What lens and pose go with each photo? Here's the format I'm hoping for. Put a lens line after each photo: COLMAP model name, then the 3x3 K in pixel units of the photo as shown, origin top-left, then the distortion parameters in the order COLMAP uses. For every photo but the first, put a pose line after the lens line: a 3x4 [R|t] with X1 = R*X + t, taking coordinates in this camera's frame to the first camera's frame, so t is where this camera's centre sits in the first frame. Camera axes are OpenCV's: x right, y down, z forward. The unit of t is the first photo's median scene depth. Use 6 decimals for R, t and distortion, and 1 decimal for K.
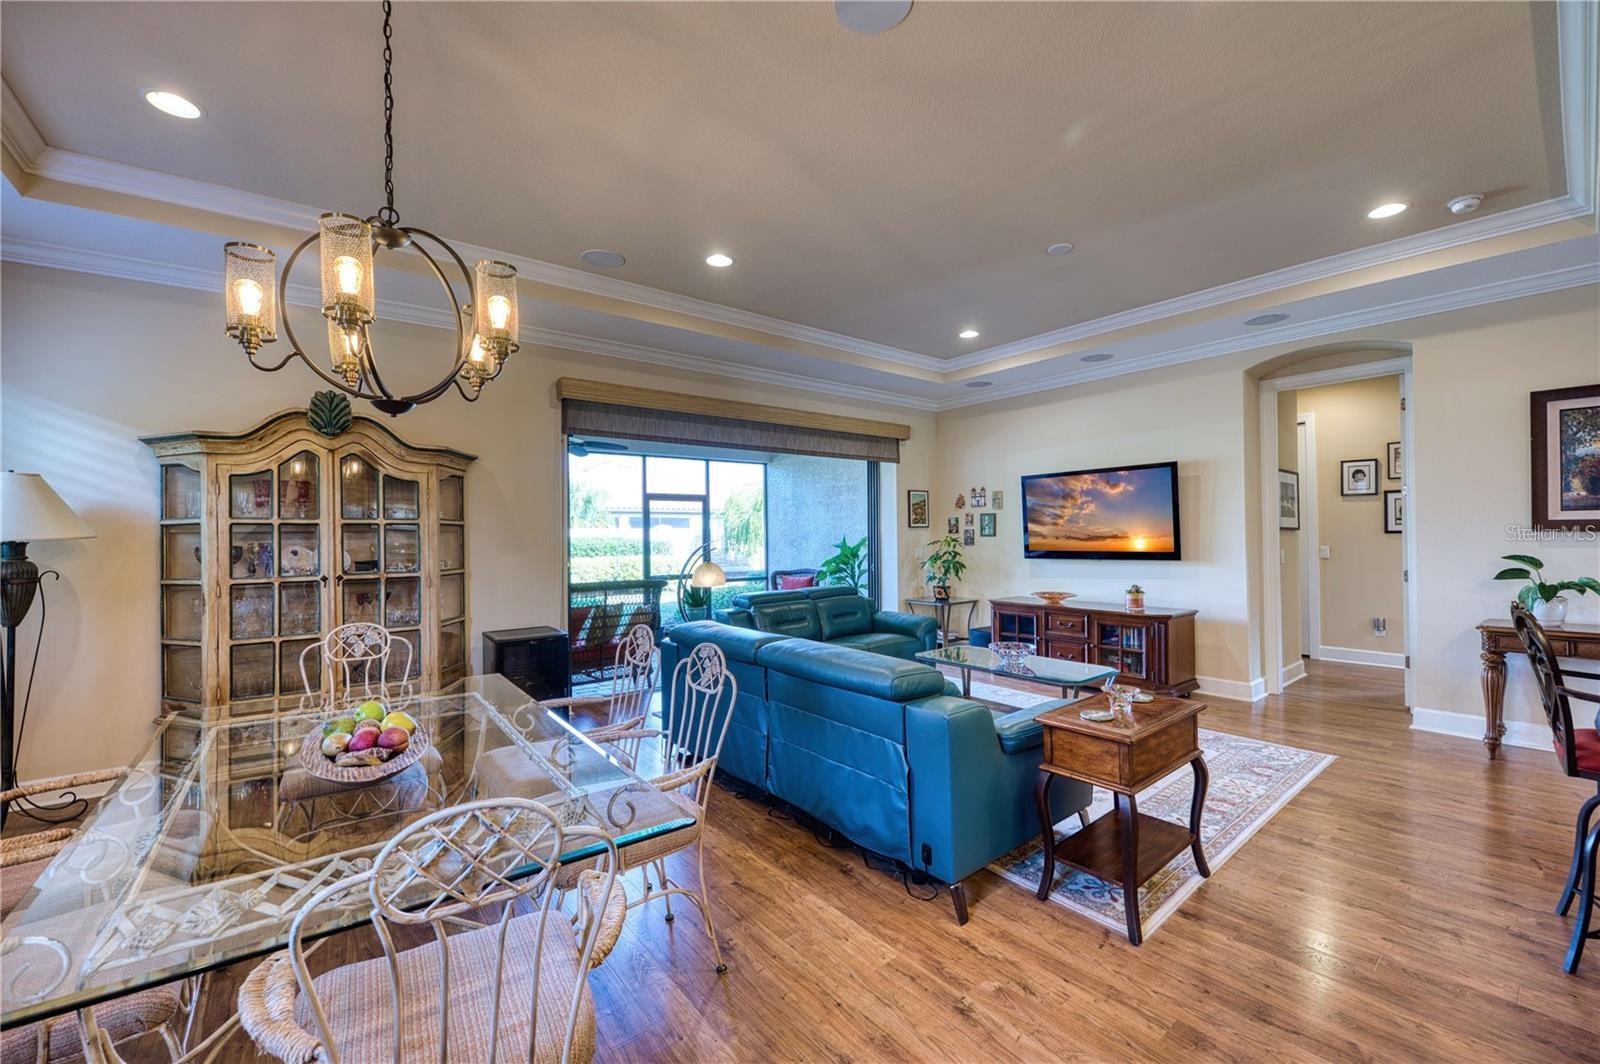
lens RADIAL K [[642.3, 0, 804.3], [0, 642.3, 535.0], [0, 0, 1]] dist [-0.022305, -0.001787]
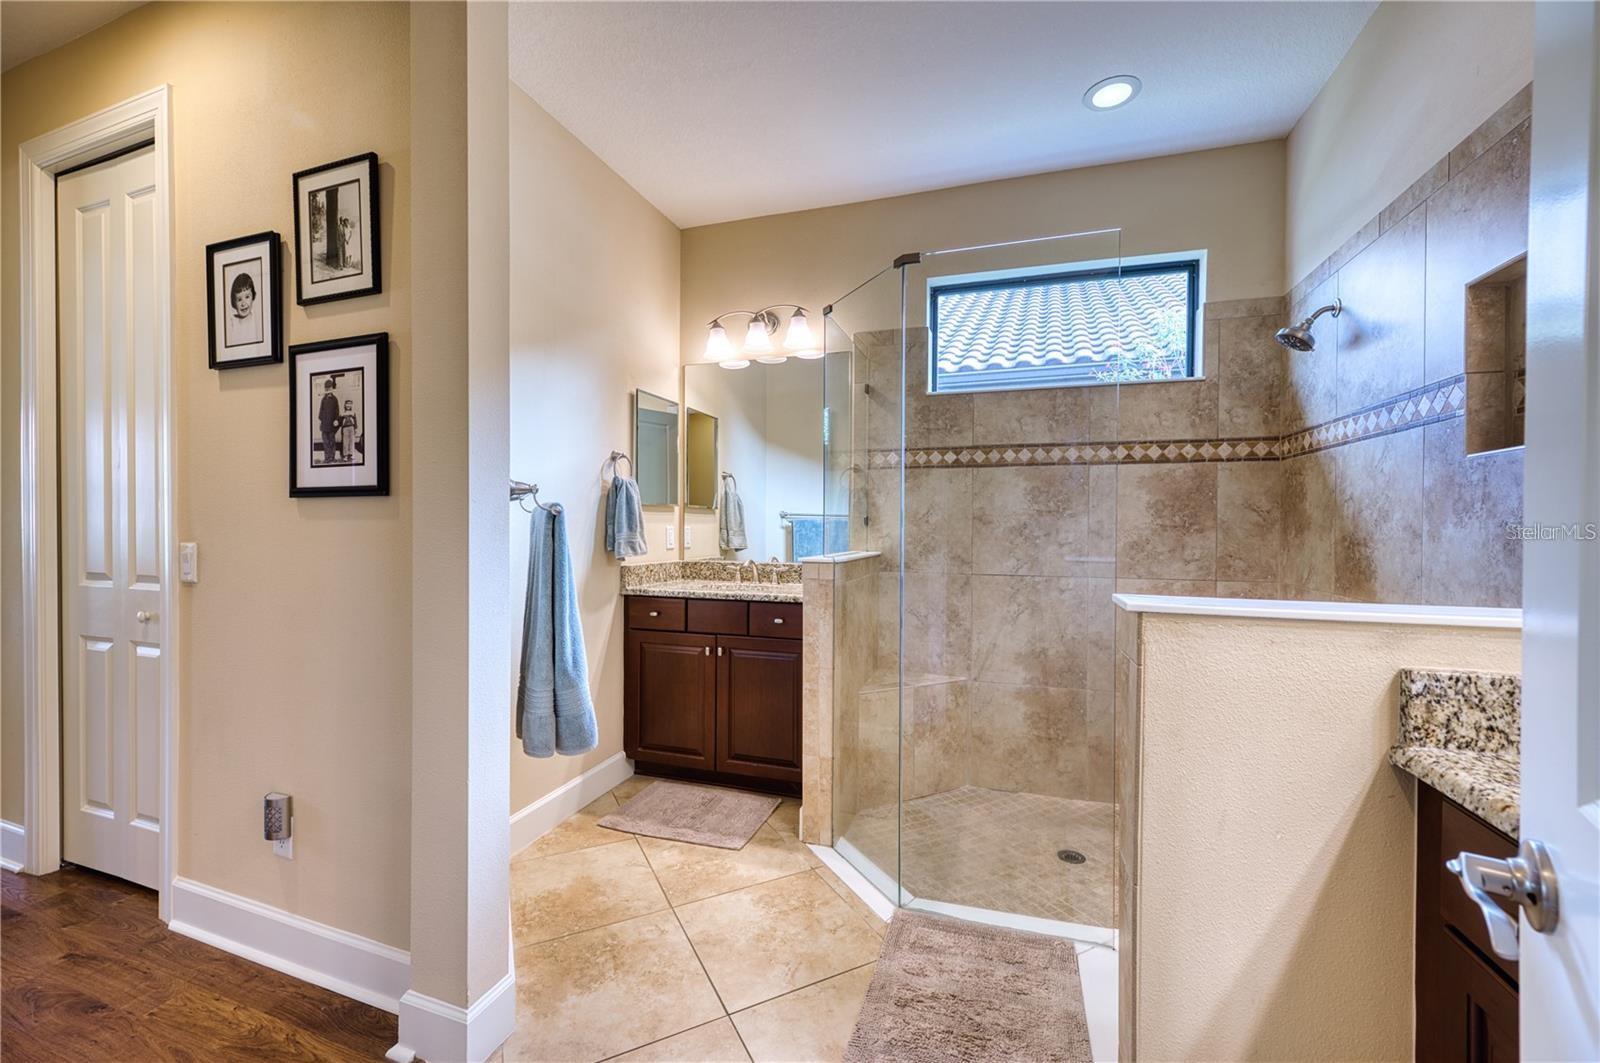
lens RADIAL K [[642.3, 0, 798.6], [0, 642.3, 537.2], [0, 0, 1]] dist [-0.022281, -0.001410]
pose [[0.839699, 0.003613, 0.543040, 1.123583], [-0.012349, 0.999846, 0.012443, 0.010365], [-0.542912, -0.017154, 0.839614, 0.746545]]
